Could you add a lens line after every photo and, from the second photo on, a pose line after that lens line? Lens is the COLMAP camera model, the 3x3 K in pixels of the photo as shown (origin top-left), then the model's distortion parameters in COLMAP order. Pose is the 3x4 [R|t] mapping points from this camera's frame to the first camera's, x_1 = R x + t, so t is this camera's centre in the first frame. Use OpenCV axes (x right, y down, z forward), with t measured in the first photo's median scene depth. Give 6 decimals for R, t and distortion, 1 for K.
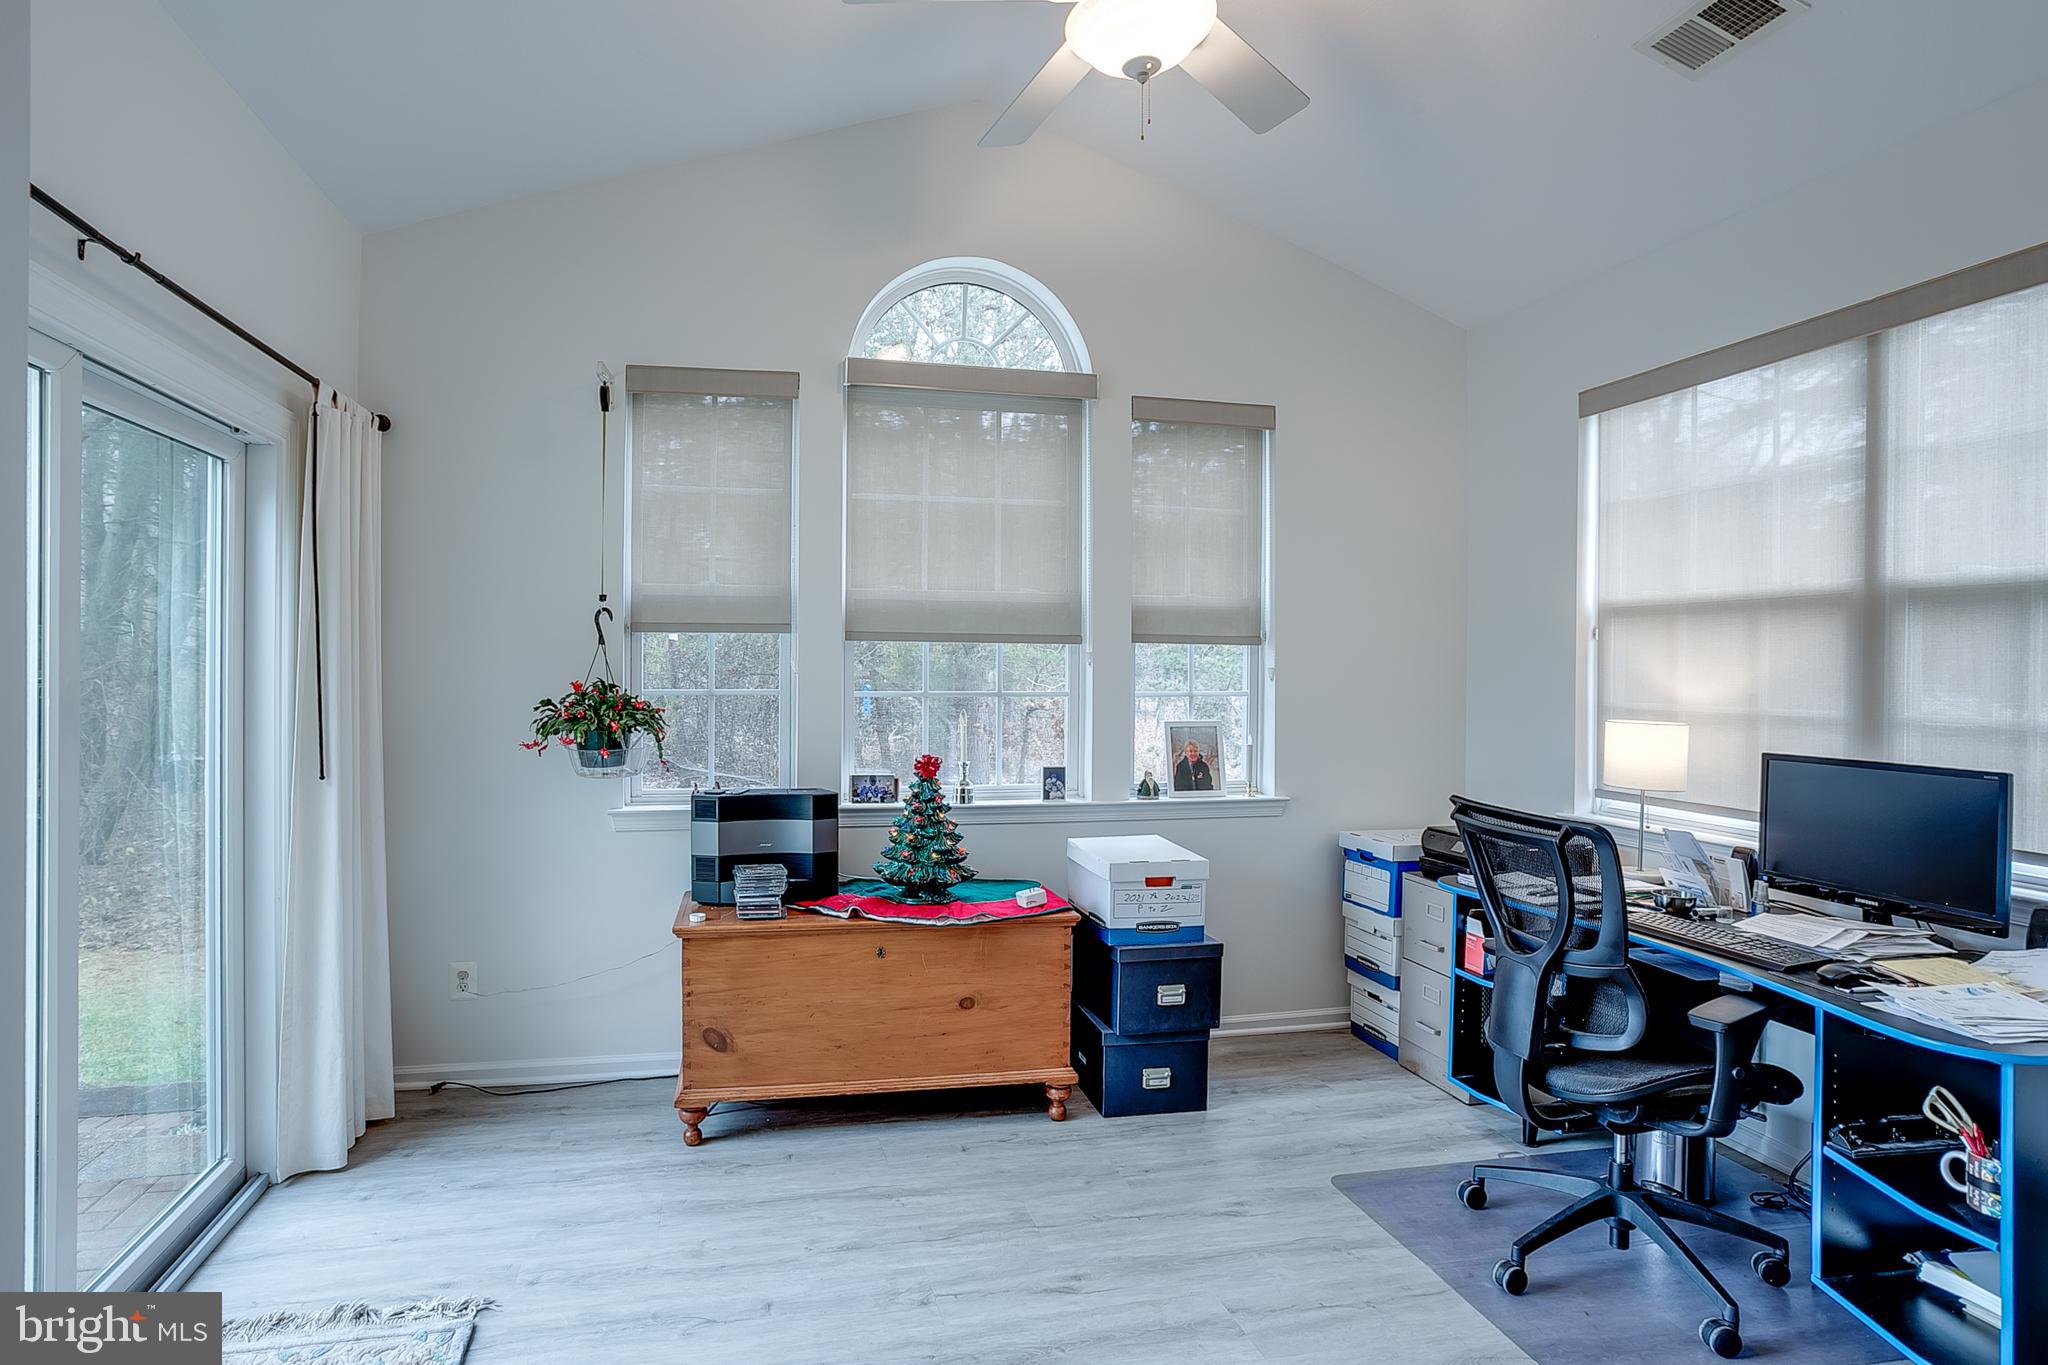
lens RADIAL K [[1006.9, 0, 998.7], [0, 1006.9, 666.2], [0, 0, 1]] dist [-0.055395, 0.027900]
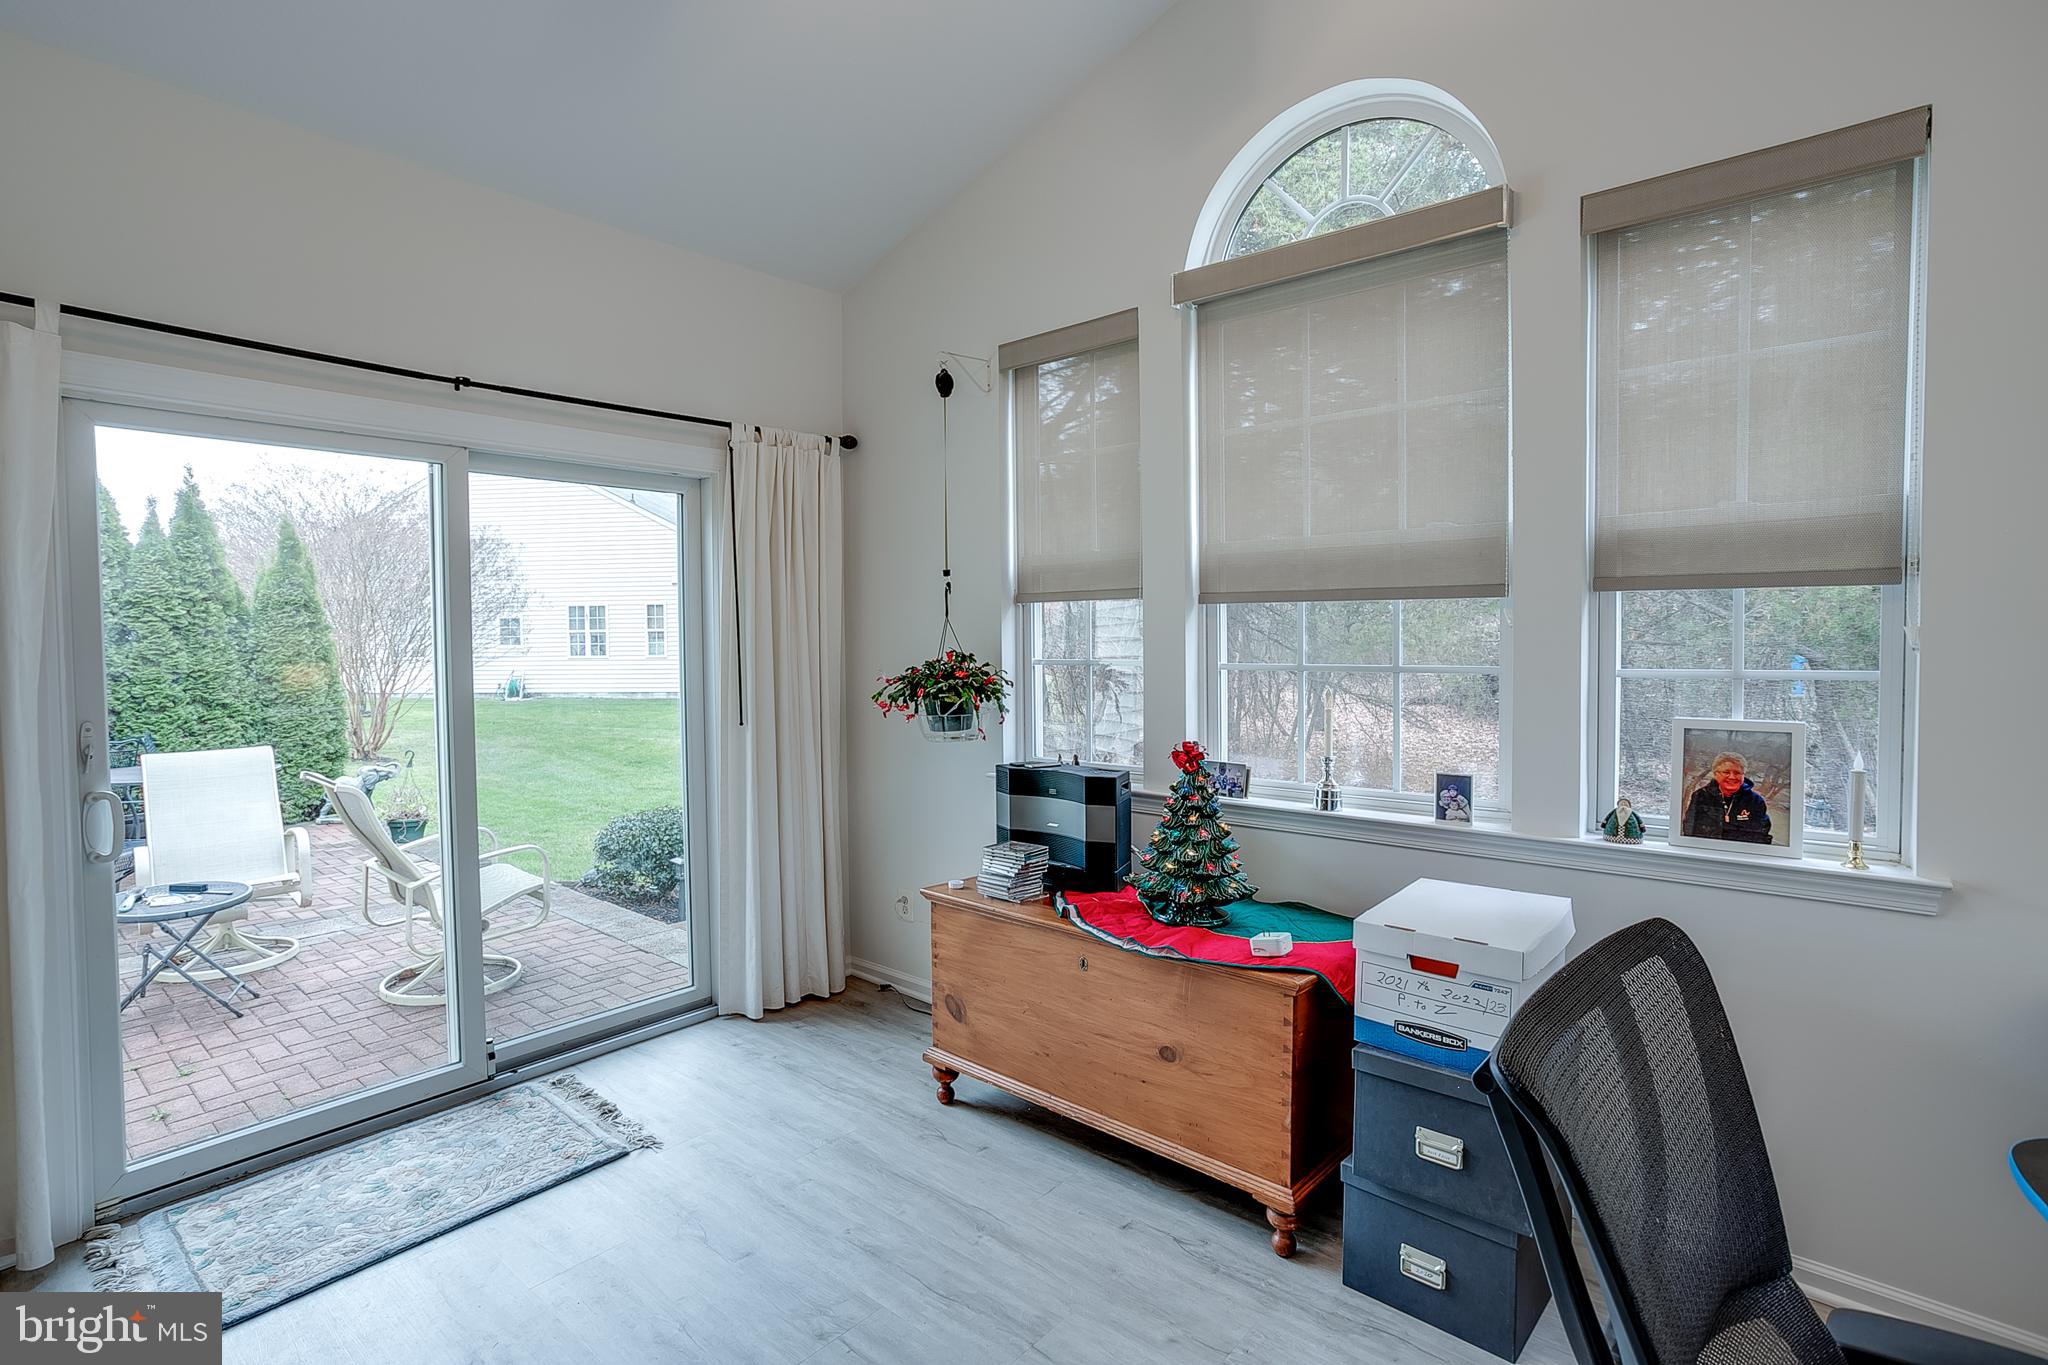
lens RADIAL K [[1015.7, 0, 1069.0], [0, 1015.7, 659.2], [0, 0, 1]] dist [-0.066989, 0.057607]
pose [[0.600022, 0.009412, -0.799928, 0.544371], [0.012961, 0.999685, 0.021485, 0.002087], [0.799878, -0.023259, 0.599712, 0.445334]]
